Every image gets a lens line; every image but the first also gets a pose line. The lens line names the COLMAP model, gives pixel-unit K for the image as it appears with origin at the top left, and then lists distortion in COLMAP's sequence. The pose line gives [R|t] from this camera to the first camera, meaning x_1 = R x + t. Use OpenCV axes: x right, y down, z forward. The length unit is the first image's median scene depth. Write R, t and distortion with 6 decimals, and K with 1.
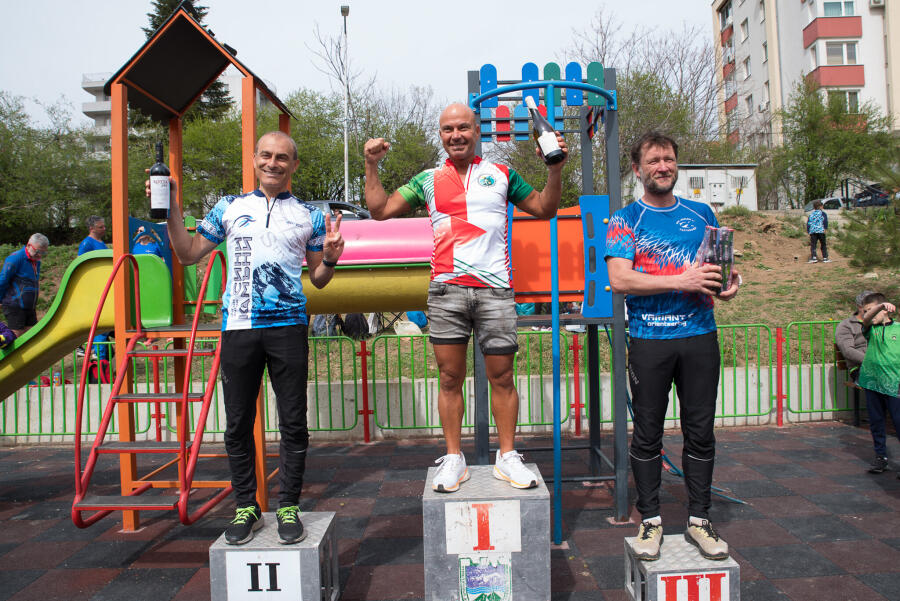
lens RADIAL K [[672.1, 0, 460.2], [0, 672.1, 293.3], [0, 0, 1]] dist [-0.137124, 0.096721]
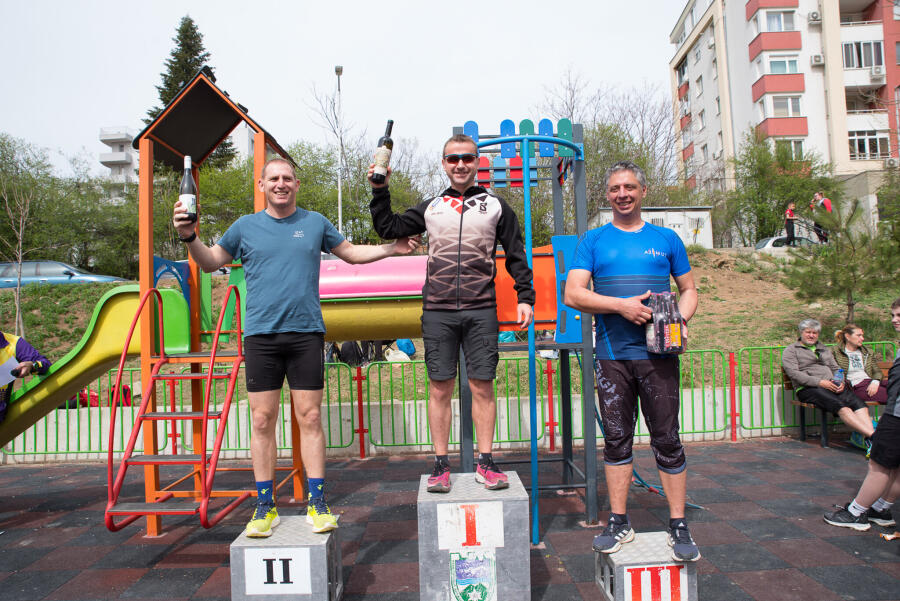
lens RADIAL K [[615.0, 0, 444.7], [0, 615.0, 307.8], [0, 0, 1]] dist [-0.136871, 0.097810]
pose [[0.999984, -0.005060, 0.002650, -0.004927], [0.005136, 0.999553, -0.029461, 0.003983], [-0.002499, 0.029474, 0.999562, -0.024460]]
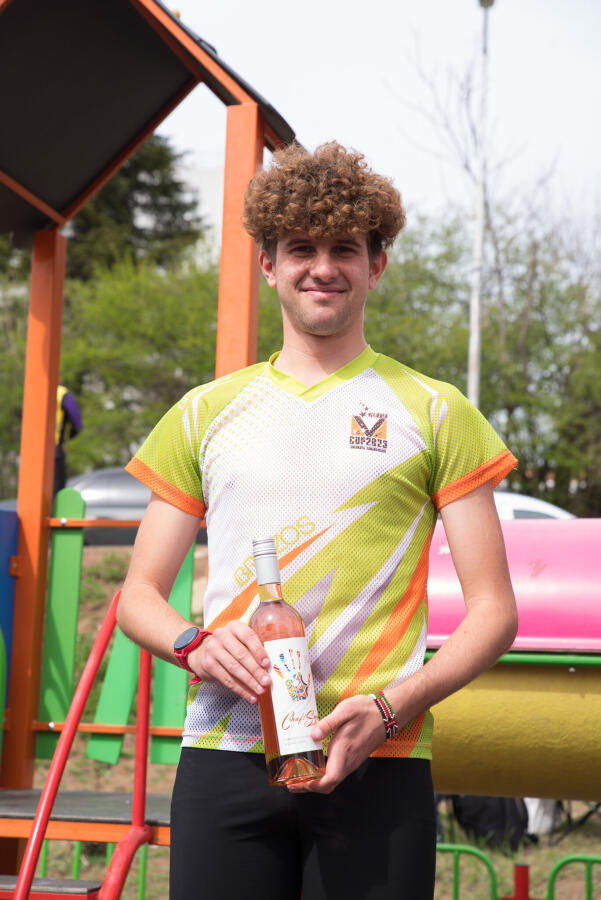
lens RADIAL K [[1656.2, 0, 300.5], [0, 1656.2, 450.0], [0, 0, 1]] dist [0.238479, 0.077757]
pose [[0.964627, 0.023116, -0.262603, -0.033166], [-0.062686, 0.987689, -0.143322, -0.009276], [0.256057, 0.154714, 0.954200, 0.113173]]
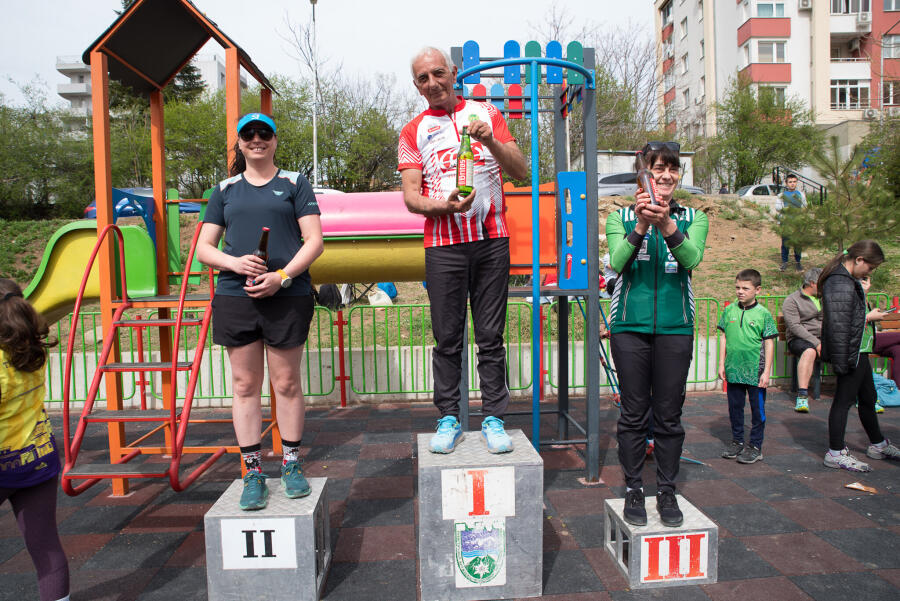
lens RADIAL K [[613.6, 0, 446.1], [0, 613.6, 307.7], [0, 0, 1]] dist [-0.136192, 0.095639]
pose [[0.998855, 0.004652, 0.047611, -0.026053], [-0.007694, 0.997926, 0.063906, 0.003612], [-0.047215, -0.064199, 0.996820, 0.039473]]
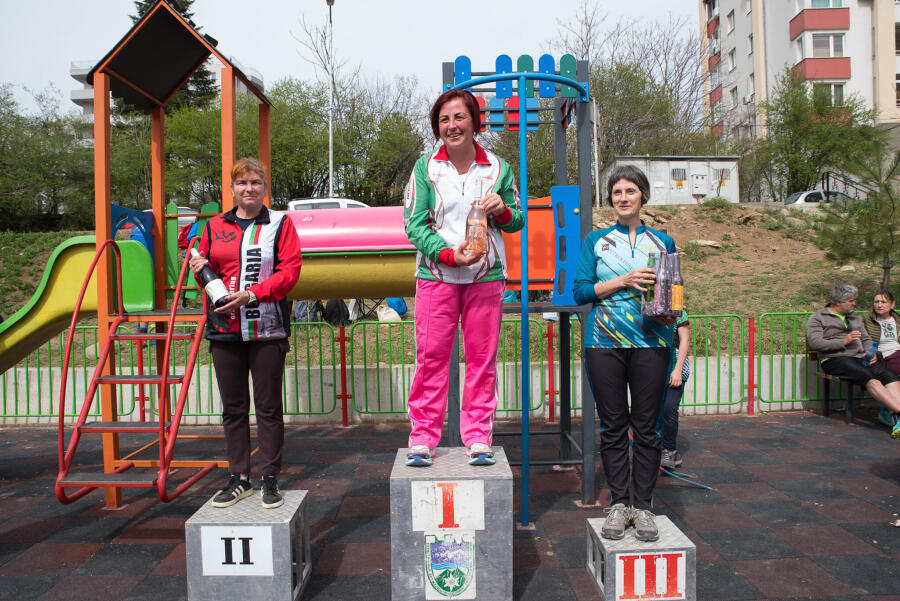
lens RADIAL K [[665.5, 0, 438.4], [0, 665.5, 298.5], [0, 0, 1]] dist [-0.134682, 0.096164]
pose [[0.999916, 0.009058, -0.009237, 0.011965], [-0.008829, 0.999659, 0.024572, 0.001517], [0.009456, -0.024488, 0.999655, -0.010229]]
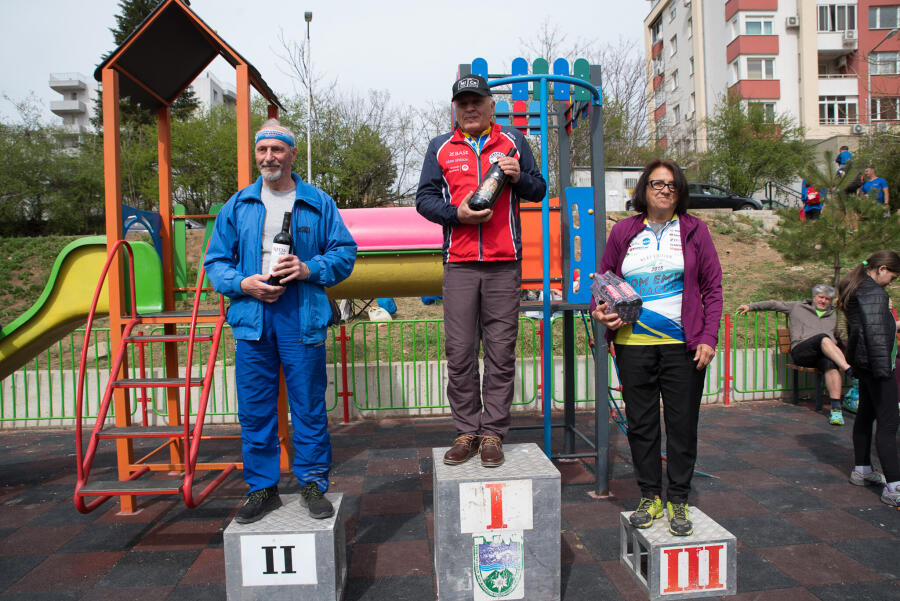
lens RADIAL K [[615.0, 0, 444.7], [0, 615.0, 307.8], [0, 0, 1]] dist [-0.136871, 0.097810]
pose [[0.998281, 0.000966, 0.058600, -0.045808], [-0.003200, 0.999271, 0.038046, 0.004976], [-0.058520, -0.038168, 0.997556, 0.036713]]
